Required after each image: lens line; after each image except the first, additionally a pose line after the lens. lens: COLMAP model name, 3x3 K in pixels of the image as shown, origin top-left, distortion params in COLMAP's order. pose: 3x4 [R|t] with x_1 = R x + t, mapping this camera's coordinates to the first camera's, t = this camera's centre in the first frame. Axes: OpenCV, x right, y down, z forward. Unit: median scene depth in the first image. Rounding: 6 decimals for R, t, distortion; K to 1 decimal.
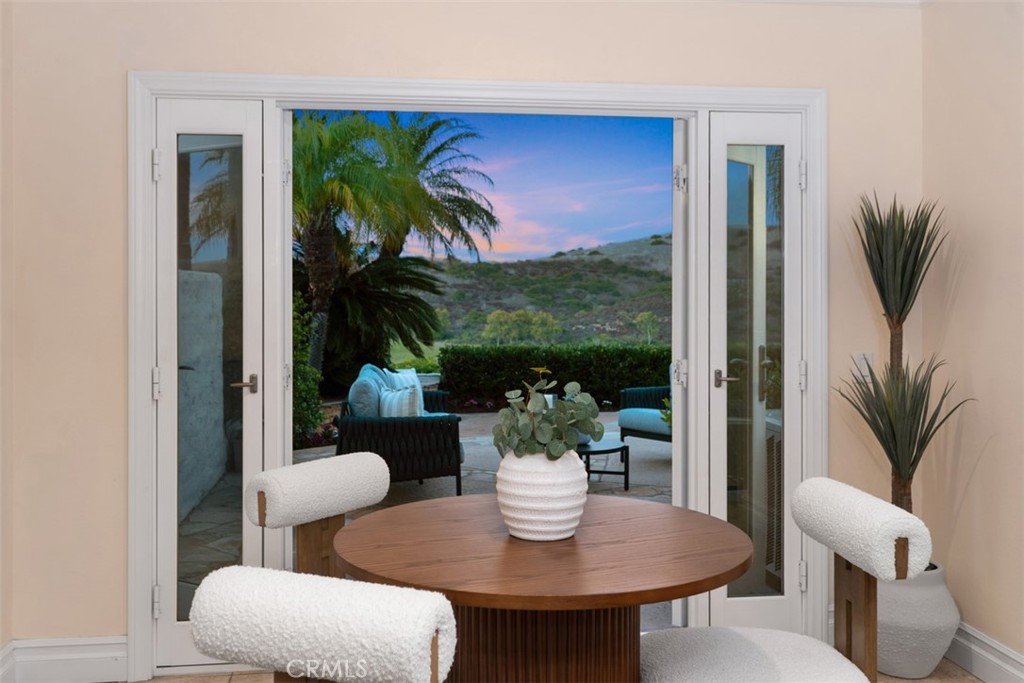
lens RADIAL K [[1028.0, 0, 512.4], [0, 1028.0, 297.3], [0, 0, 1]] dist [-0.001337, -0.000129]
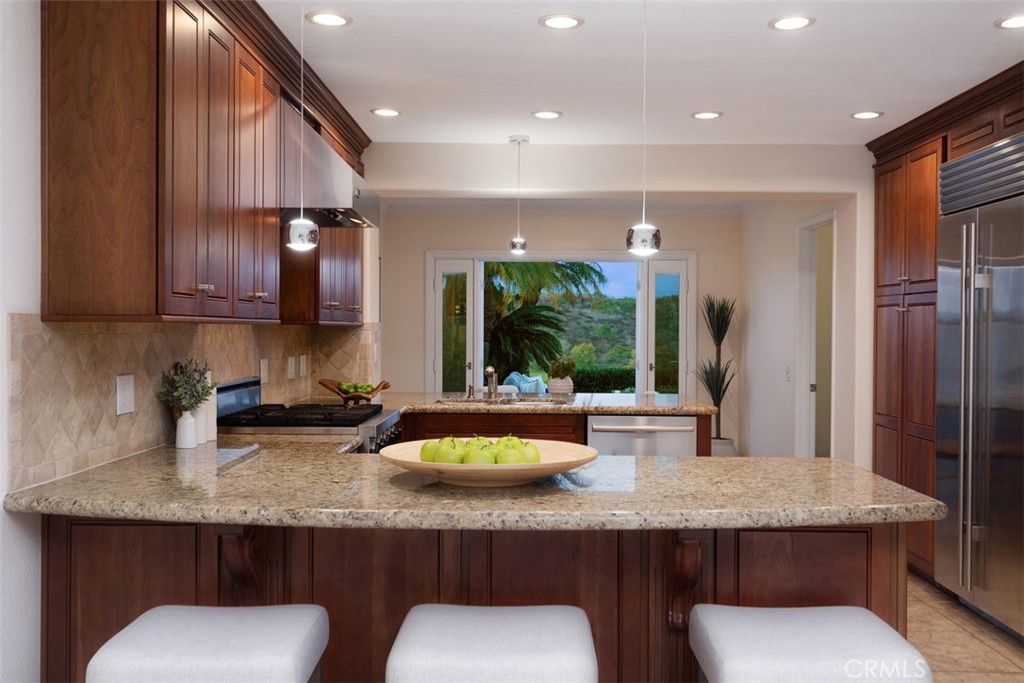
lens RADIAL K [[1031.0, 0, 512.0], [0, 1031.0, 341.5], [0, 0, 1]] dist [-0.000288, -0.000053]
pose [[0.989633, 0.006654, -0.143468, 0.072522], [-0.005339, 0.999940, 0.009547, -0.001366], [0.143522, -0.008682, 0.989609, -0.493140]]
